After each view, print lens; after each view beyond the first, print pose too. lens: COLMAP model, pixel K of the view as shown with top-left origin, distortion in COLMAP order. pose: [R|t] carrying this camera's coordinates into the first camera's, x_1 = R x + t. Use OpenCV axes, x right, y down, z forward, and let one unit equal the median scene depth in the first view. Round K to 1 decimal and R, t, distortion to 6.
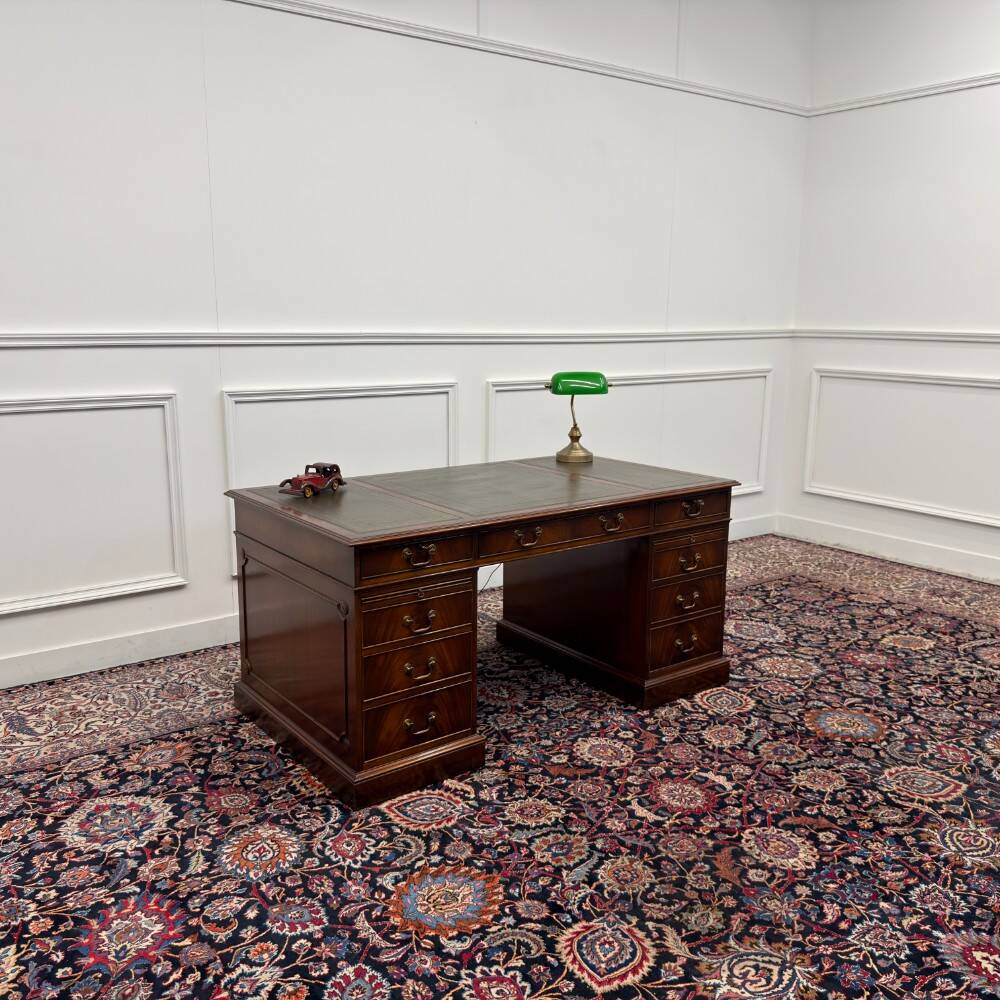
lens RADIAL K [[925.0, 0, 496.8], [0, 925.0, 499.8], [0, 0, 1]] dist [0.153983, -0.317369]
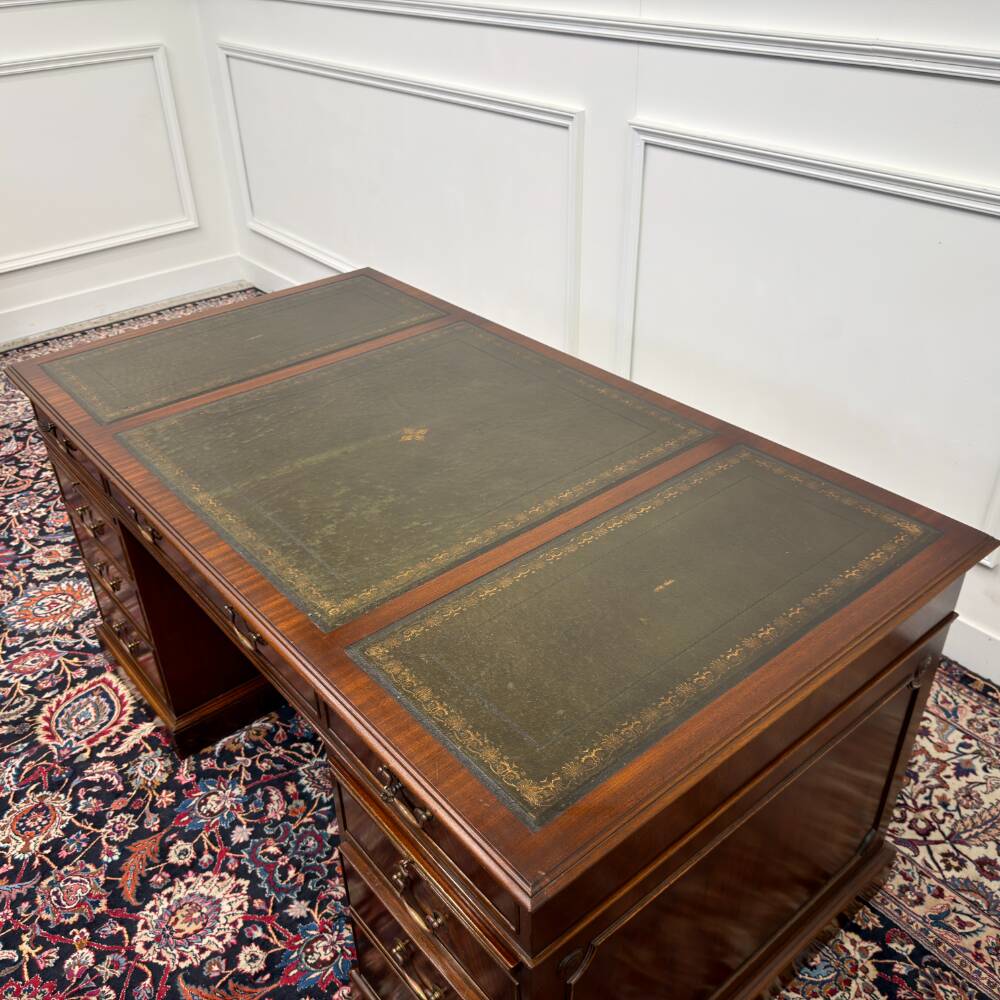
lens RADIAL K [[952.0, 0, 495.5], [0, 952.0, 502.4], [0, 0, 1]] dist [0.000704, -0.007877]
pose [[0.052548, 0.534420, -0.843584, 0.472561], [-0.167069, 0.837550, 0.520190, -0.272439], [0.984544, 0.113602, 0.133297, 1.063721]]
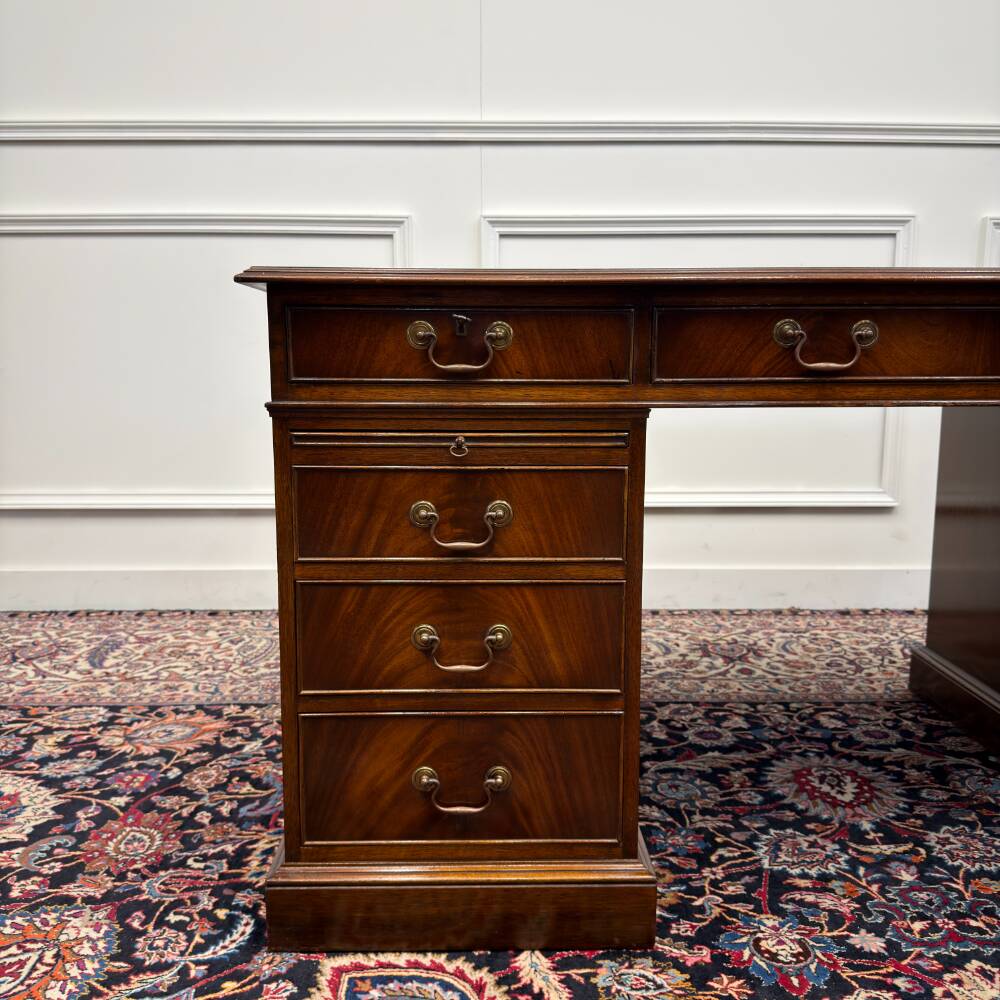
lens RADIAL K [[943.5, 0, 492.9], [0, 943.5, 496.0], [0, 0, 1]] dist [0.057975, -0.101879]
pose [[0.809693, 0.075100, -0.582029, 0.138319], [-0.107558, 0.993969, -0.021376, 0.112023], [0.576914, 0.079909, 0.812887, 0.605594]]
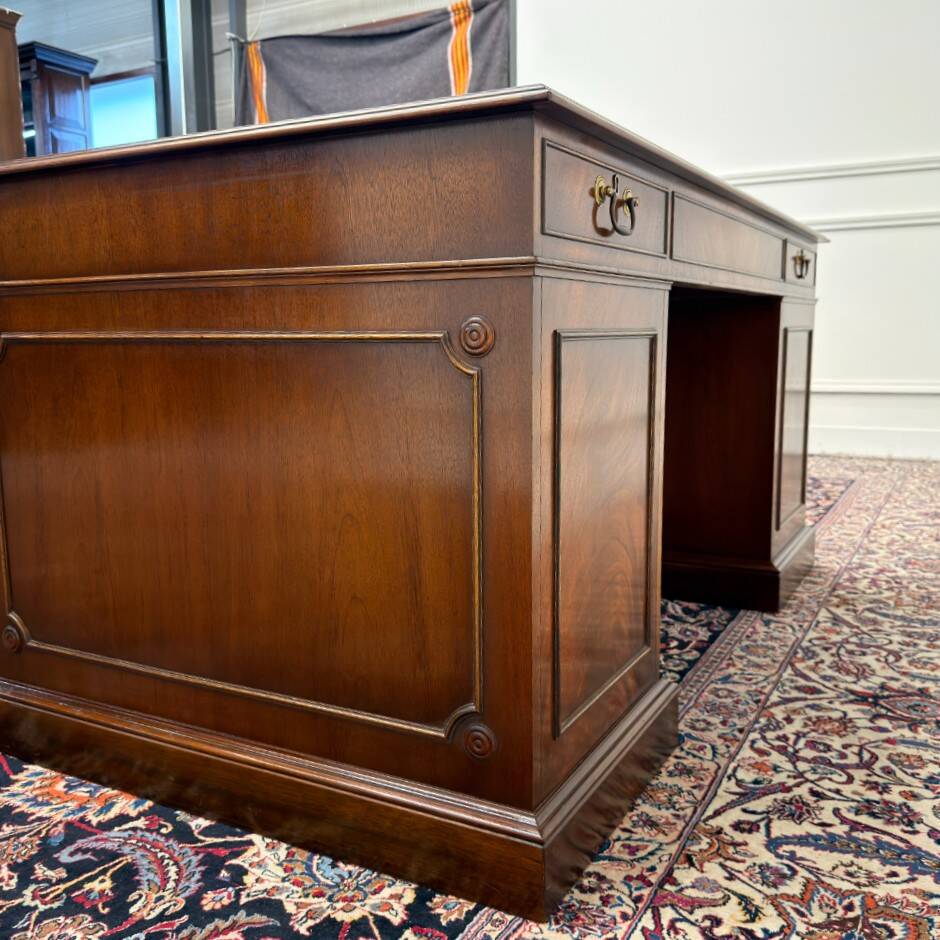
lens RADIAL K [[959.1, 0, 470.0], [0, 959.1, 470.0], [0, 0, 1]] dist [-0.001590, 0.001104]
pose [[-0.907536, 0.063060, -0.415214, 0.259524], [-0.078017, 0.946140, 0.314216, -0.050164], [0.412665, 0.317556, -0.853736, 1.610685]]
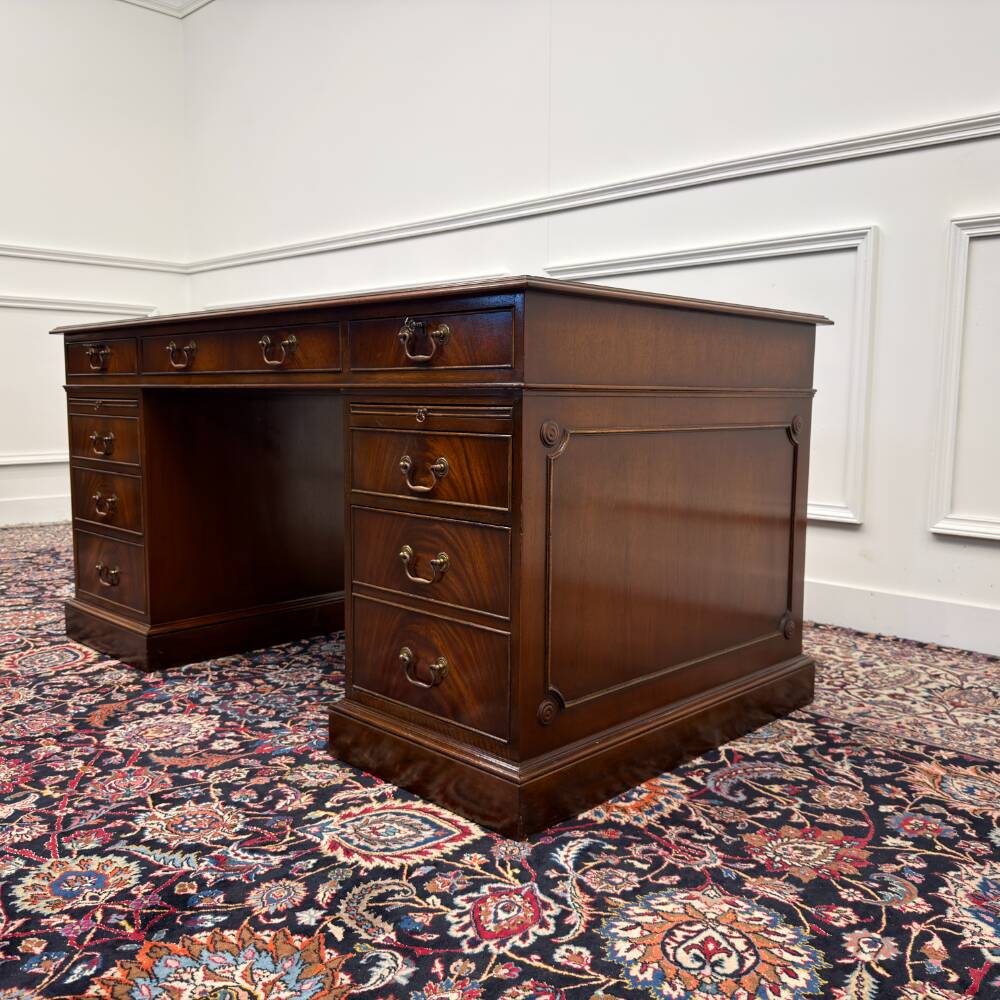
lens RADIAL K [[937.8, 0, 505.9], [0, 937.8, 489.5], [0, 0, 1]] dist [0.093421, -0.181885]
pose [[0.158649, 0.092633, -0.982980, 0.702434], [-0.196427, 0.978649, 0.060522, 0.045294], [0.967599, 0.183482, 0.173457, 1.063918]]
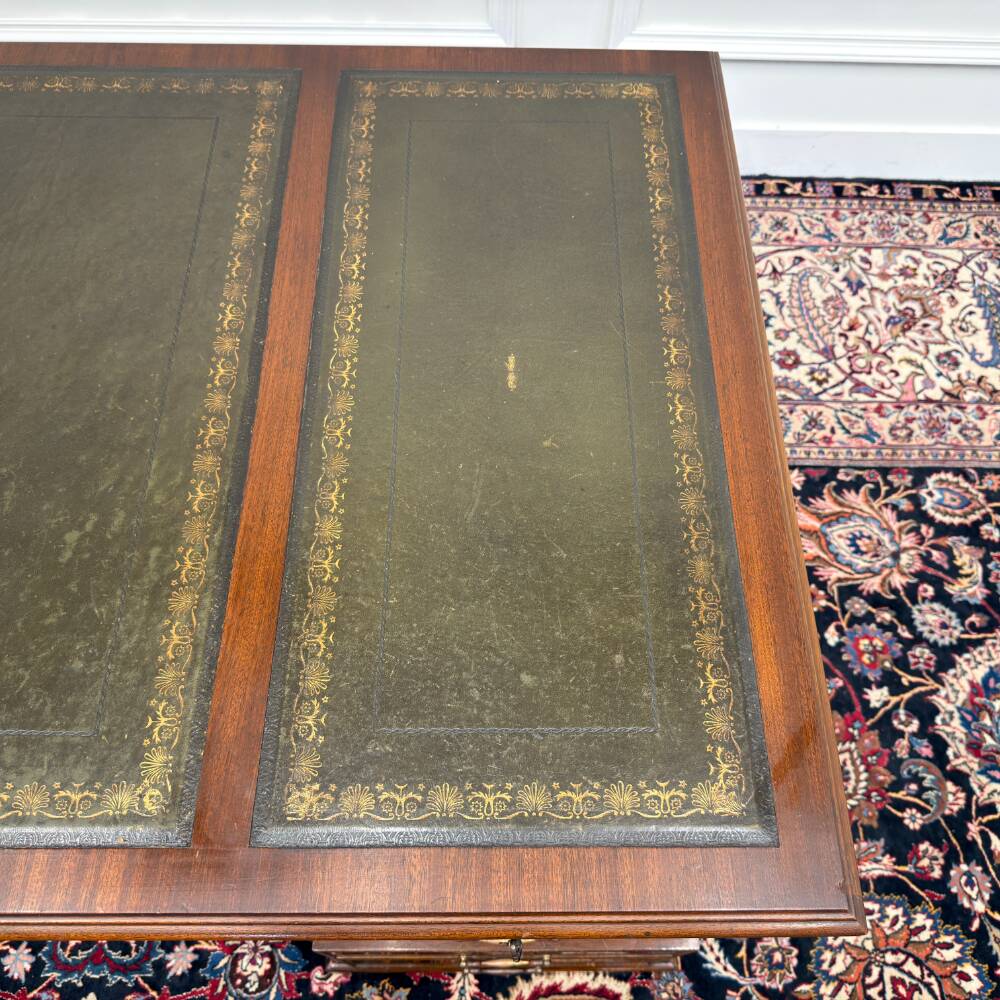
lens RADIAL K [[960.5, 0, 499.3], [0, 960.5, 496.7], [0, 0, 1]] dist [-0.003265, -0.012766]
pose [[0.804587, 0.526544, -0.274575, 0.236413], [-0.126438, 0.603672, 0.787143, -0.232029], [0.580218, -0.598608, 0.552282, 1.020683]]
